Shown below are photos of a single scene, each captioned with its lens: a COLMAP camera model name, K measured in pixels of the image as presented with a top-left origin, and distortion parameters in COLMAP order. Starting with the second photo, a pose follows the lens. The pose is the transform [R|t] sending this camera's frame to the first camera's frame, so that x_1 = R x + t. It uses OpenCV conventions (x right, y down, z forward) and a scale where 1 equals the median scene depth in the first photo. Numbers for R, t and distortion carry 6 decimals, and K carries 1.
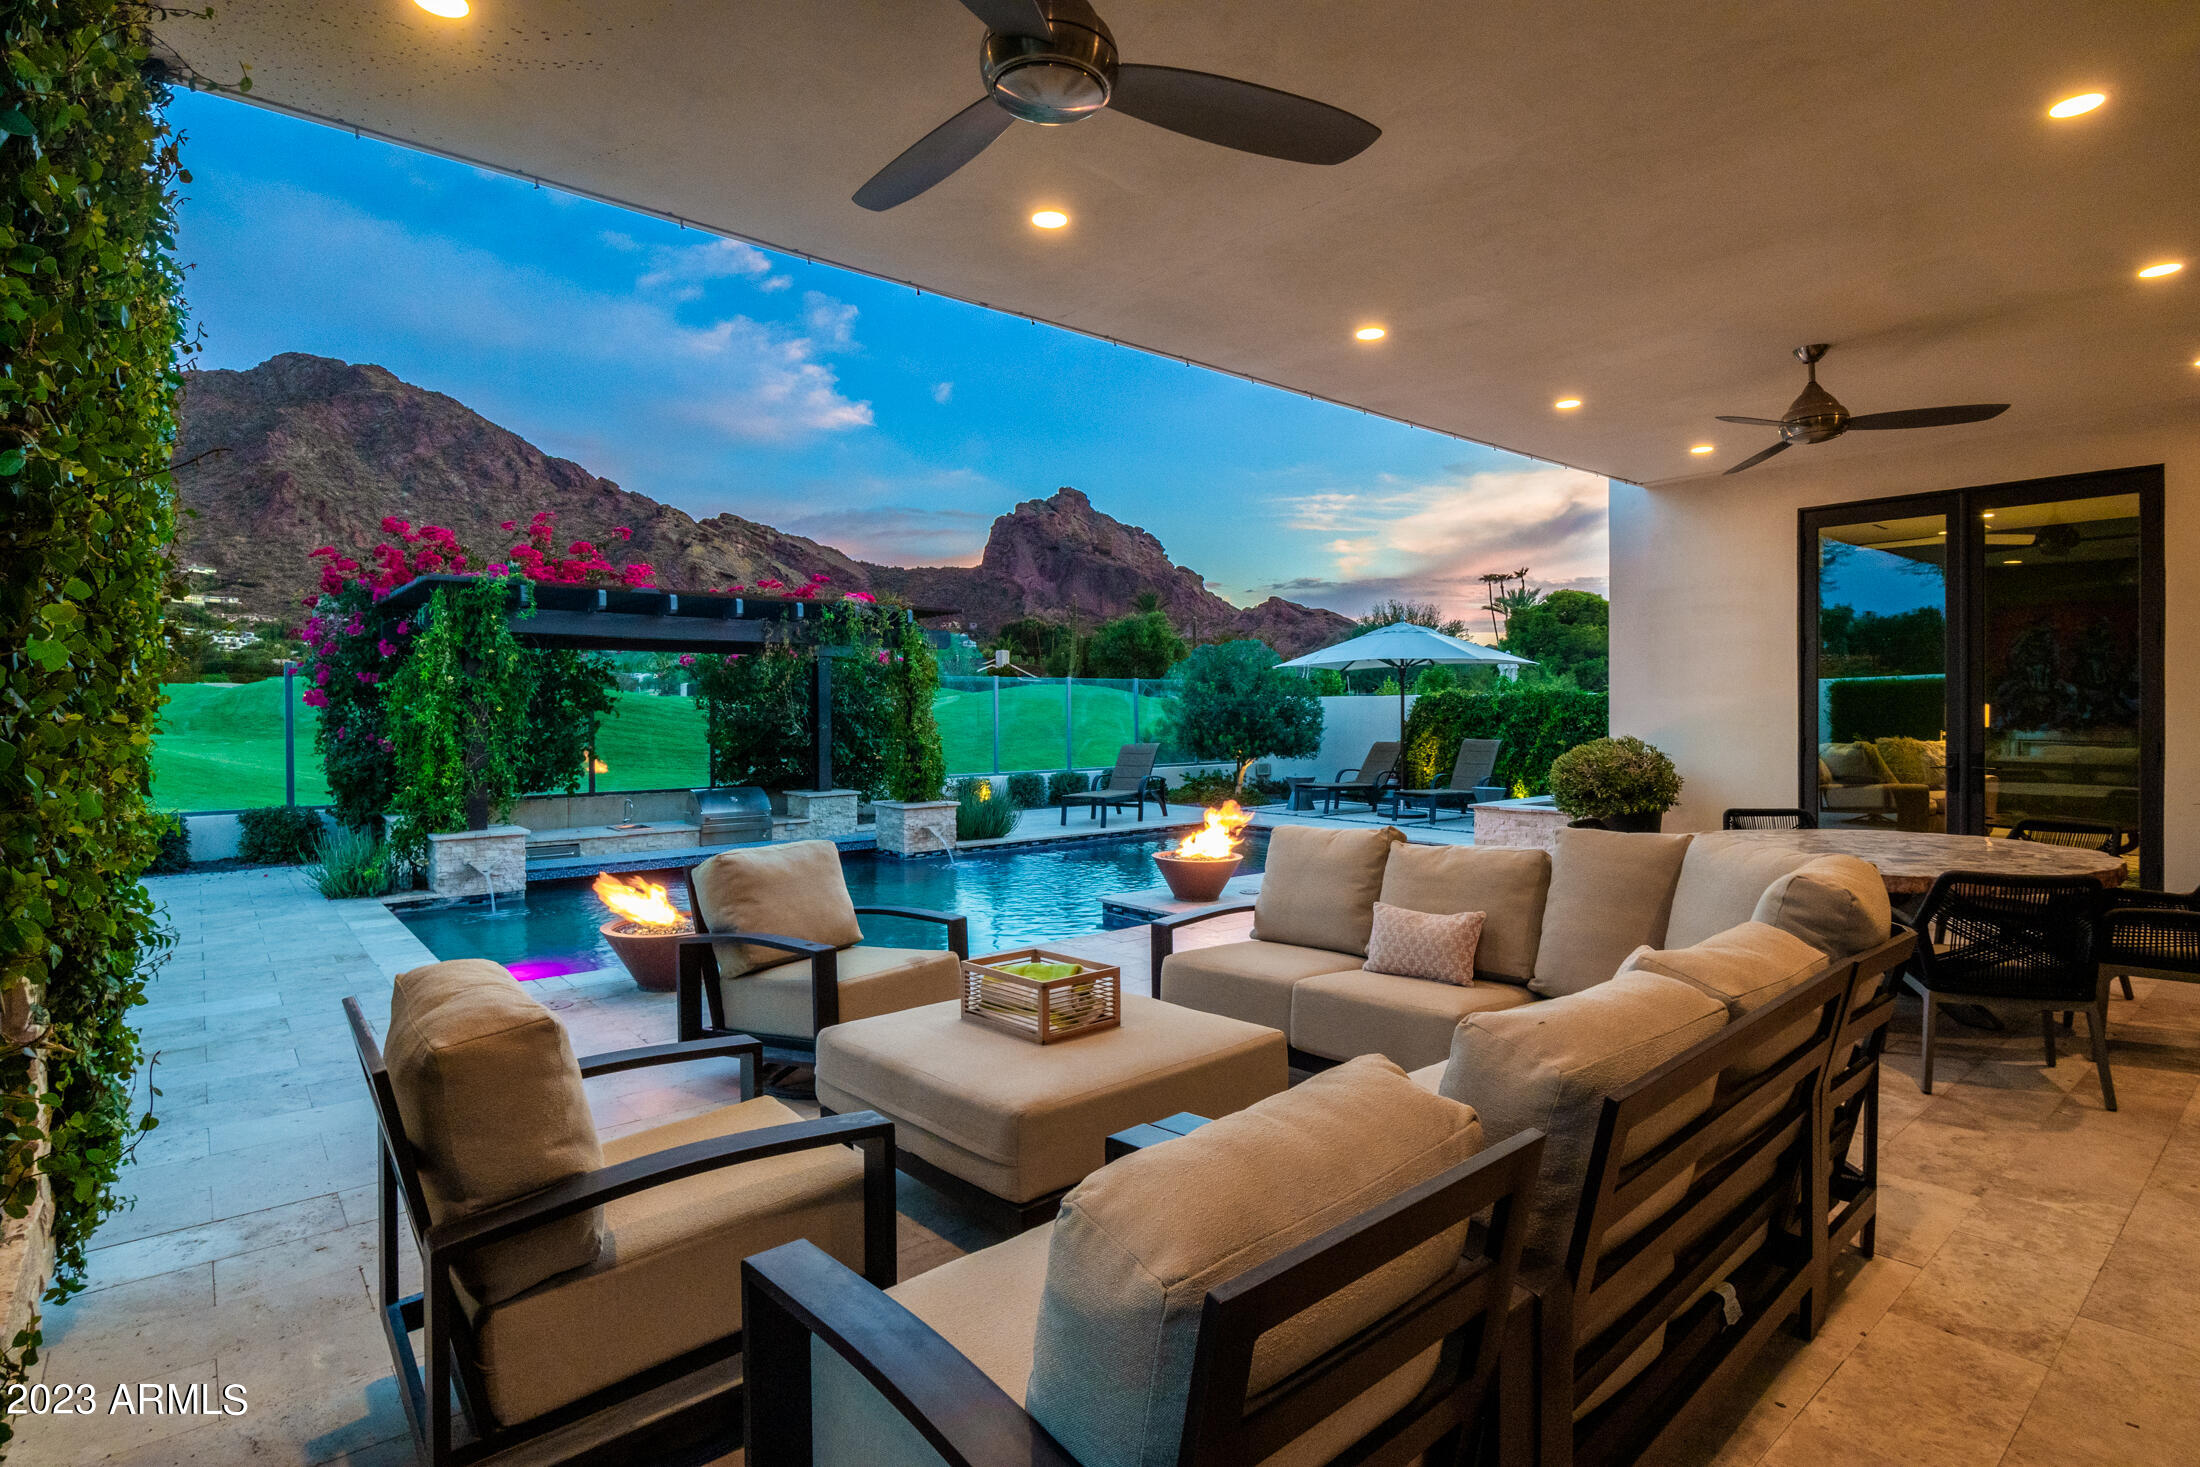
lens RADIAL K [[1094.0, 0, 1102.9], [0, 1094.0, 713.7], [0, 0, 1]] dist [-0.006862, -0.001282]
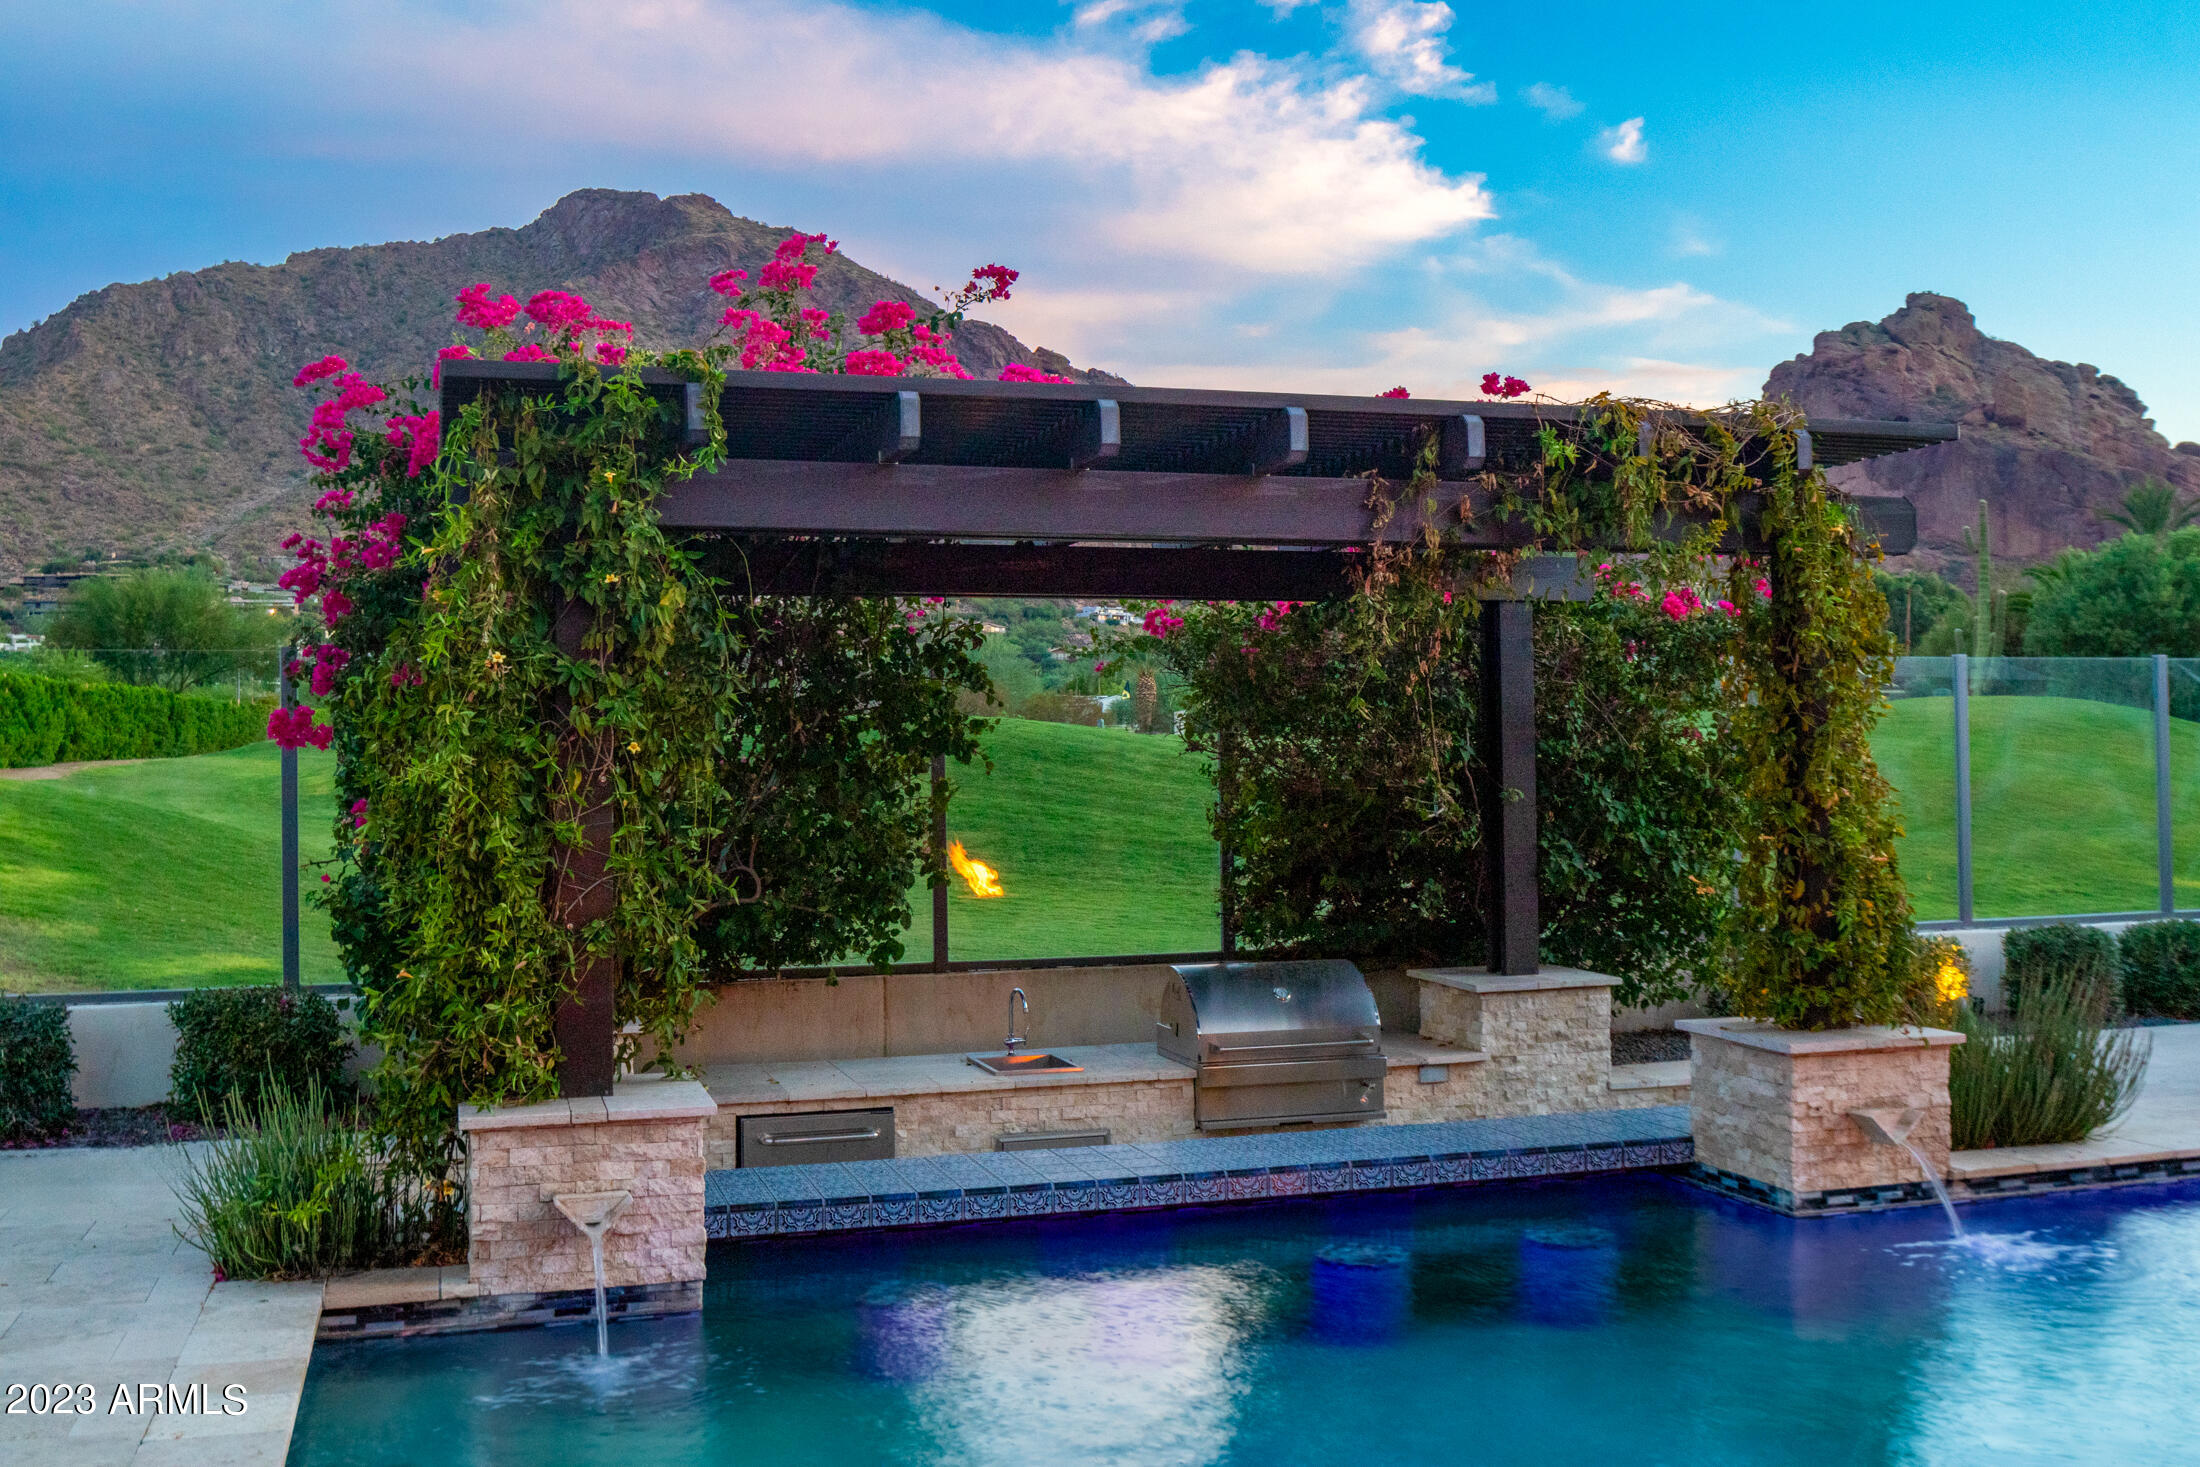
lens RADIAL K [[2152.9, 0, 1102.1], [0, 2152.9, 720.5], [0, 0, 1]] dist [-0.056251, 0.000000]
pose [[0.919716, -0.014814, -0.392304, -0.103057], [0.006397, 0.999721, -0.022752, 0.002438], [0.392531, 0.018416, 0.919554, 0.294920]]
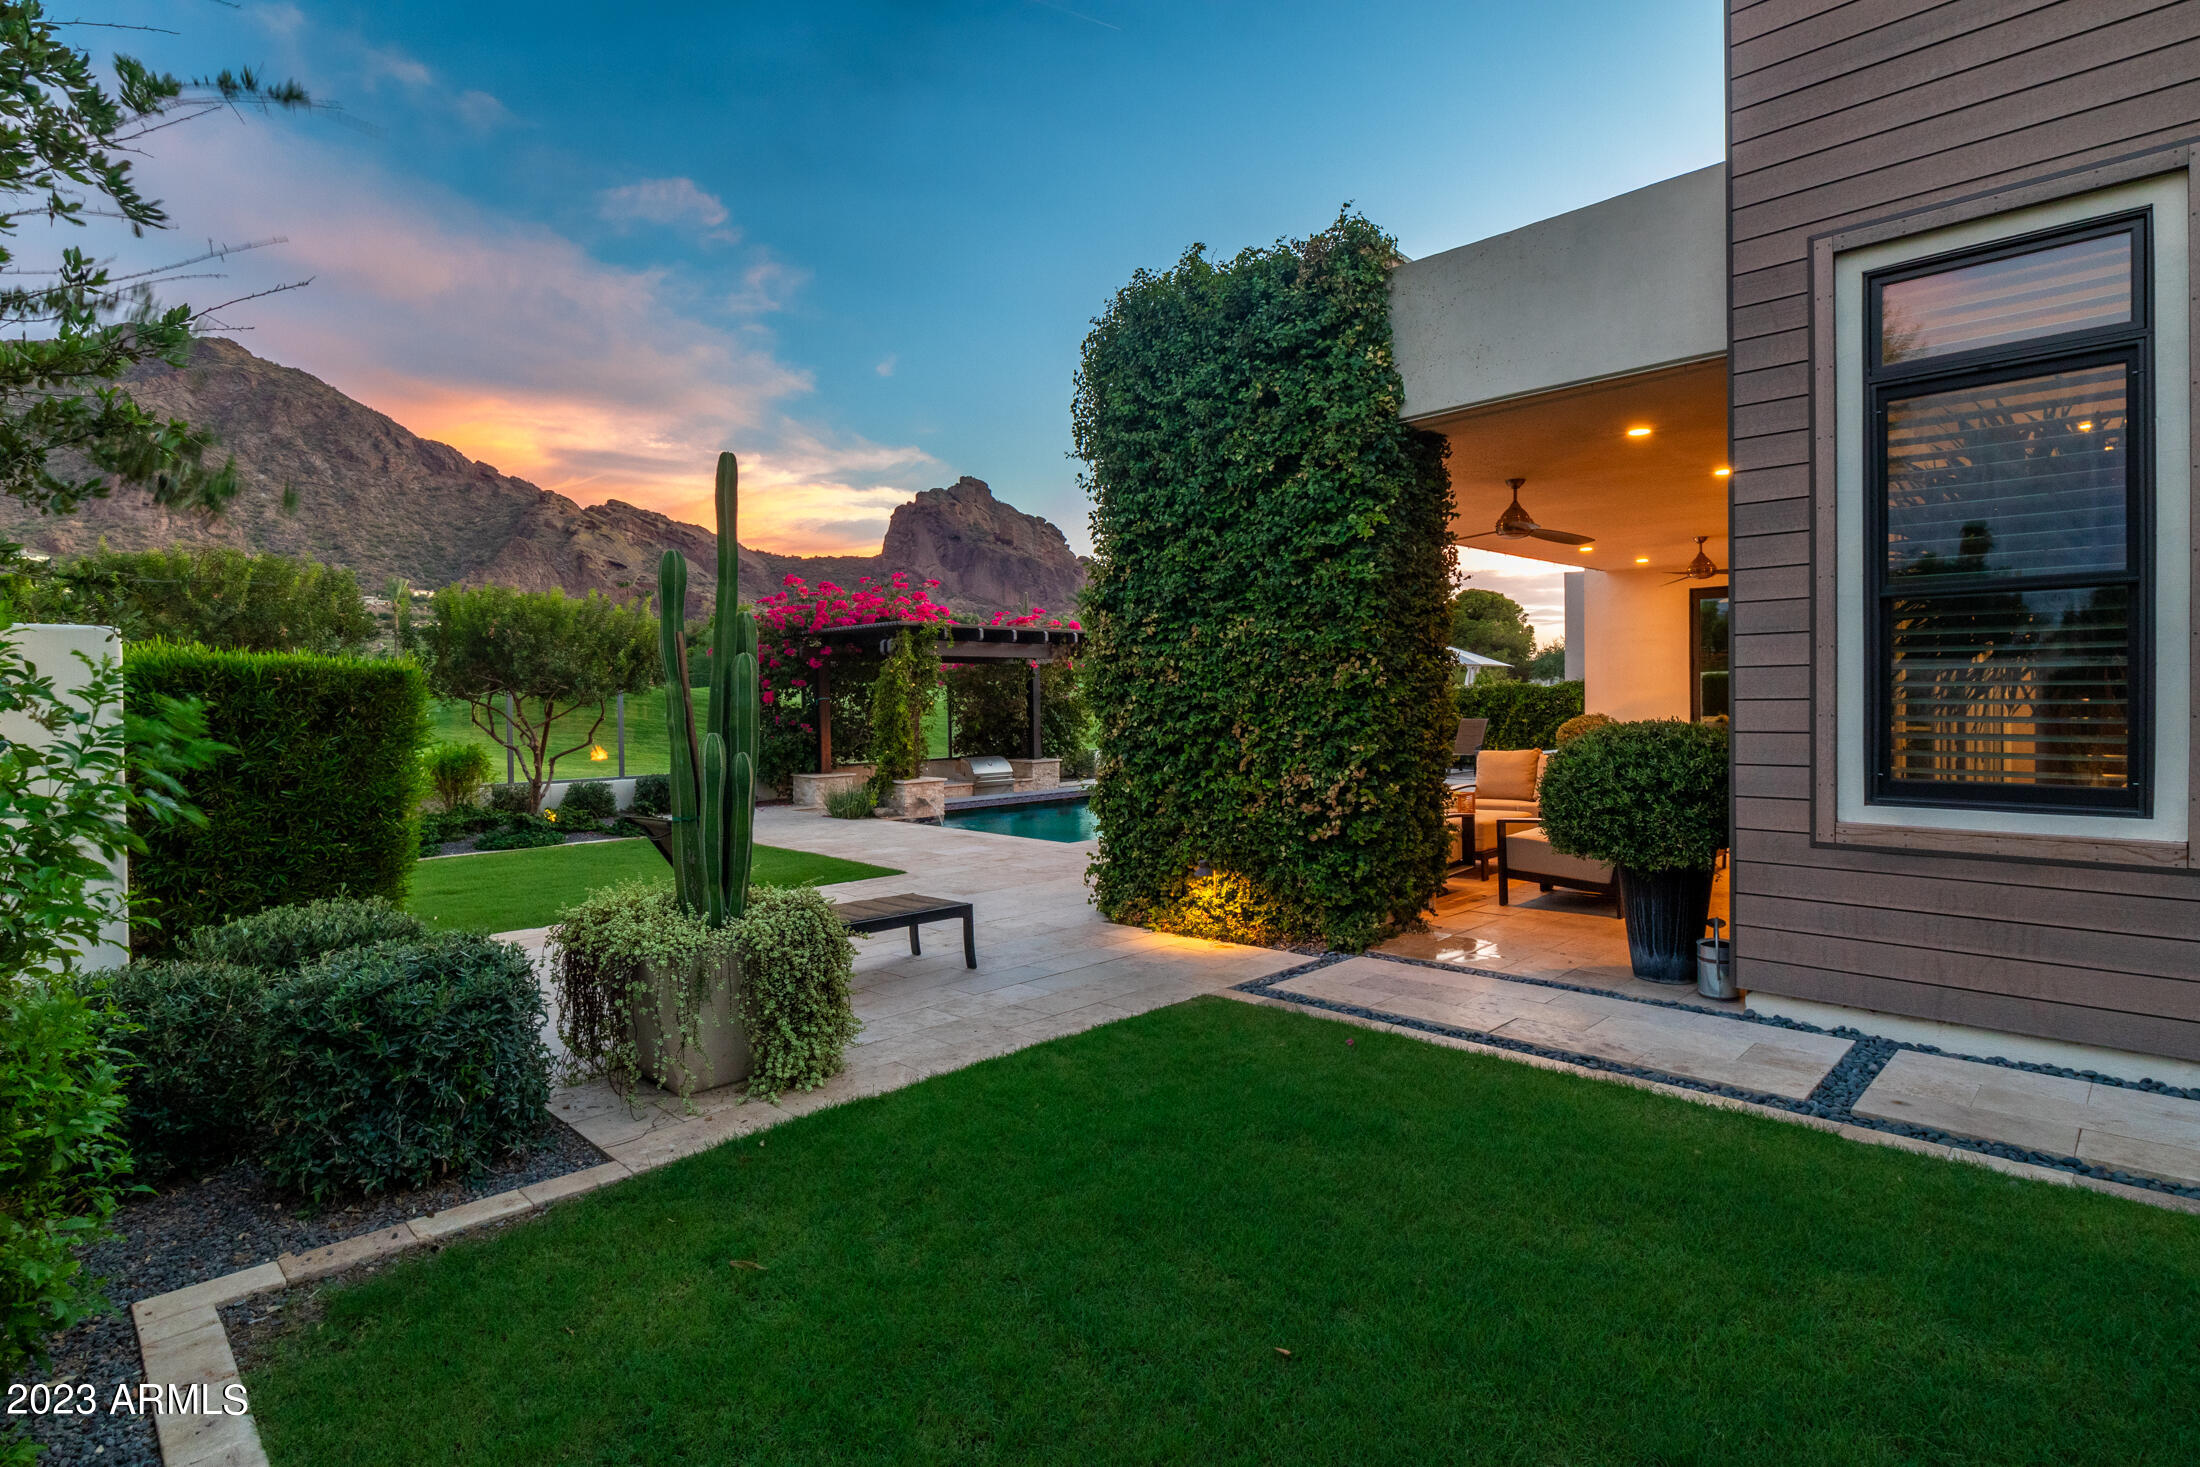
lens RADIAL K [[1094.0, 0, 1107.0], [0, 1094.0, 710.2], [0, 0, 1]] dist [-0.006862, -0.001282]
pose [[0.995667, -0.008891, 0.092567, -0.298408], [0.008328, 0.999944, 0.006470, -0.001382], [-0.092619, -0.005671, 0.995685, -0.431587]]
